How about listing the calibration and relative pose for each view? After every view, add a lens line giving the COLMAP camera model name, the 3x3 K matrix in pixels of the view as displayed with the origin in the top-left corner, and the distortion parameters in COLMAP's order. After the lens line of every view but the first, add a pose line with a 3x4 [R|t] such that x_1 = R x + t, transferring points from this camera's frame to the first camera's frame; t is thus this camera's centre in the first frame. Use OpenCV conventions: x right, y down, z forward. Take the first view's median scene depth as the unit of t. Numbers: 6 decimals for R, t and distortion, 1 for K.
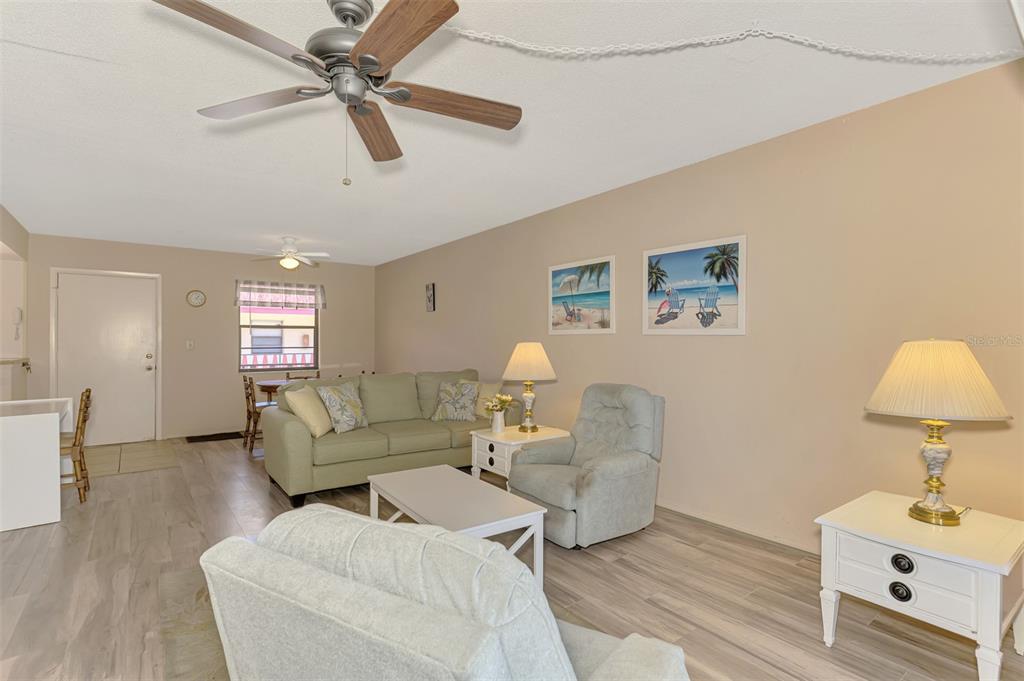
lens RADIAL K [[483.6, 0, 512.0], [0, 483.6, 340.5], [0, 0, 1]] dist [-0.002171, -0.000906]
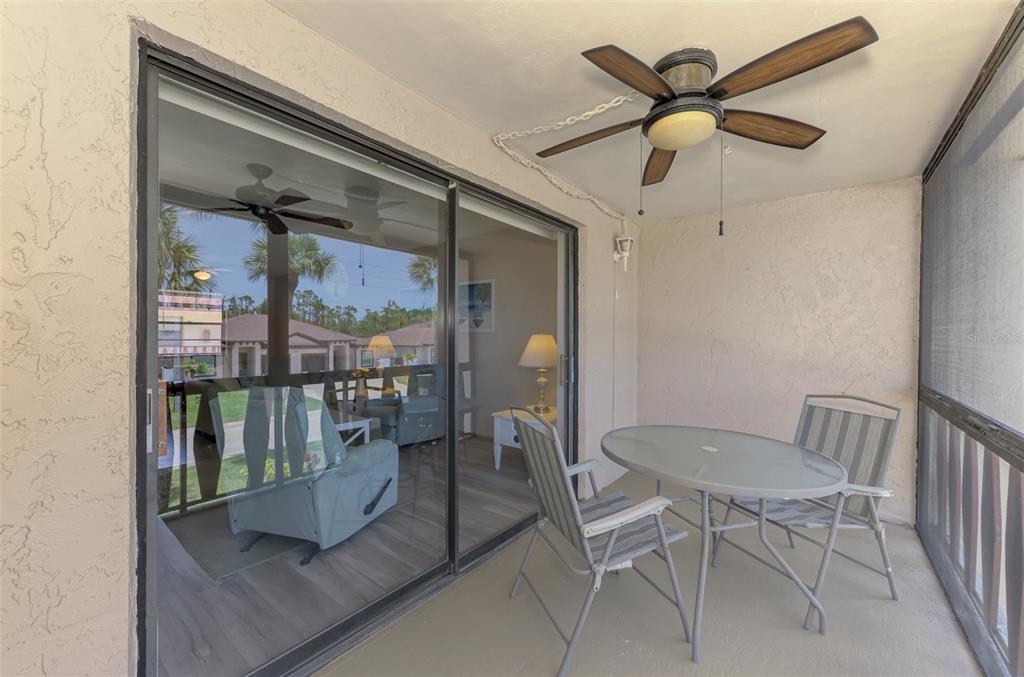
lens RADIAL K [[405.6, 0, 512.0], [0, 405.6, 338.5], [0, 0, 1]] dist [0.001525, 0.000090]
pose [[0.968728, 0.004439, 0.248086, 0.116704], [-0.005336, 0.999981, 0.002944, 0.006307], [-0.248069, -0.004176, 0.968733, -0.400021]]
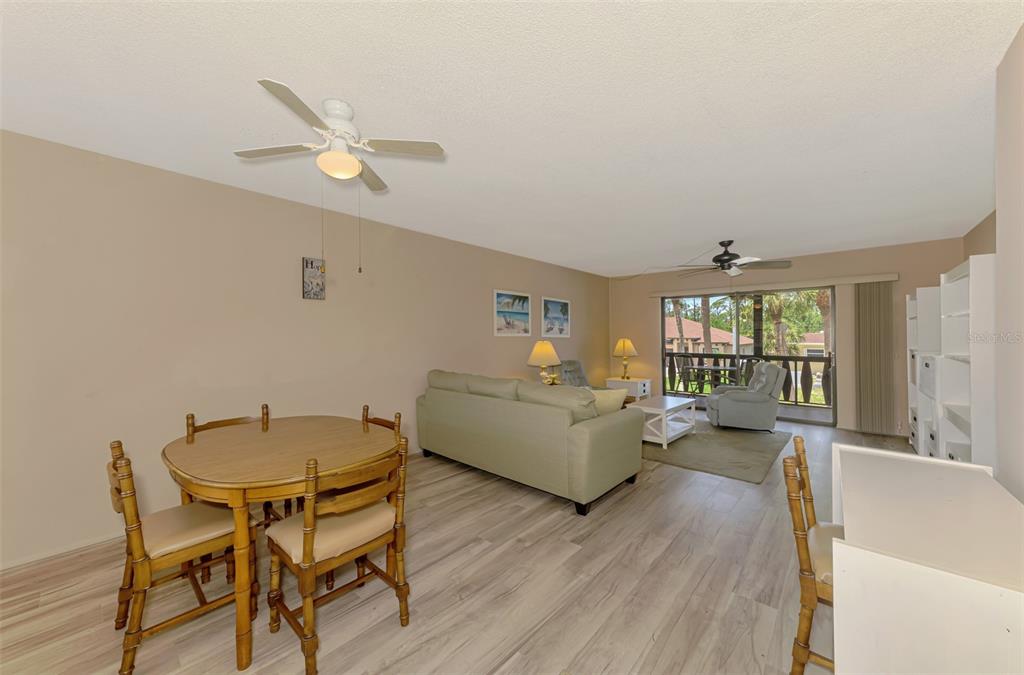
lens RADIAL K [[374.6, 0, 512.0], [0, 374.6, 337.5], [0, 0, 1]] dist [0.002442, 0.000048]
pose [[-0.189046, -0.001754, 0.981967, -1.118620], [-0.000580, 0.999998, 0.001675, -0.011530], [-0.981968, -0.000253, -0.189046, 1.263846]]
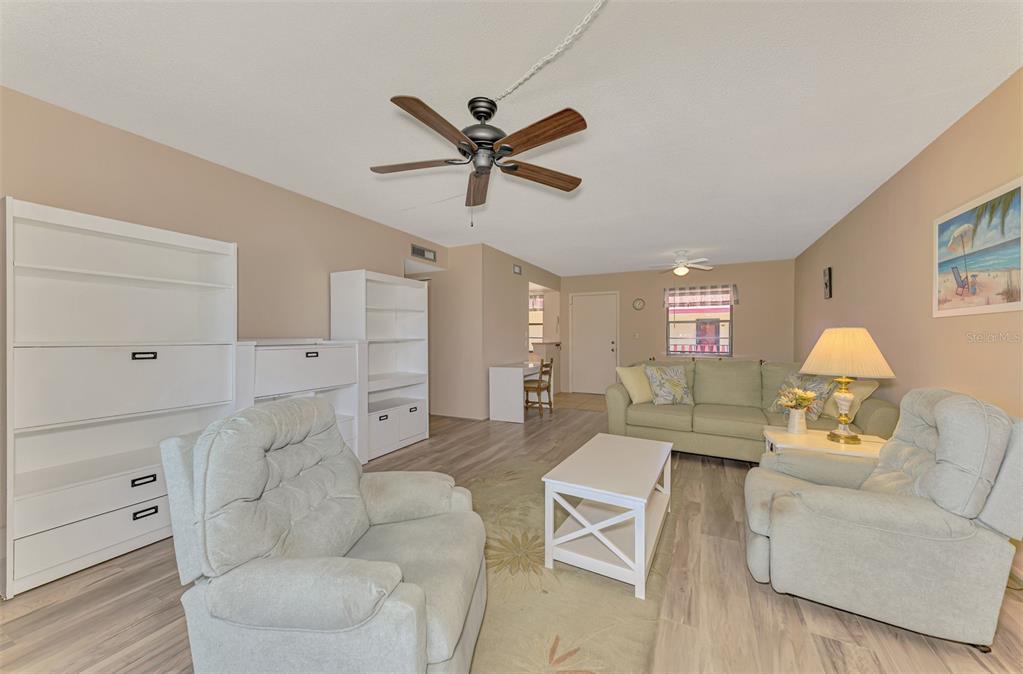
lens RADIAL K [[374.2, 0, 511.5], [0, 374.2, 337.0], [0, 0, 1]] dist [0.002442, 0.000048]
pose [[0.429247, 0.001095, -0.903186, 0.330865], [0.002270, 0.999995, 0.002292, 0.014581], [0.903184, -0.003034, 0.429243, 0.237896]]
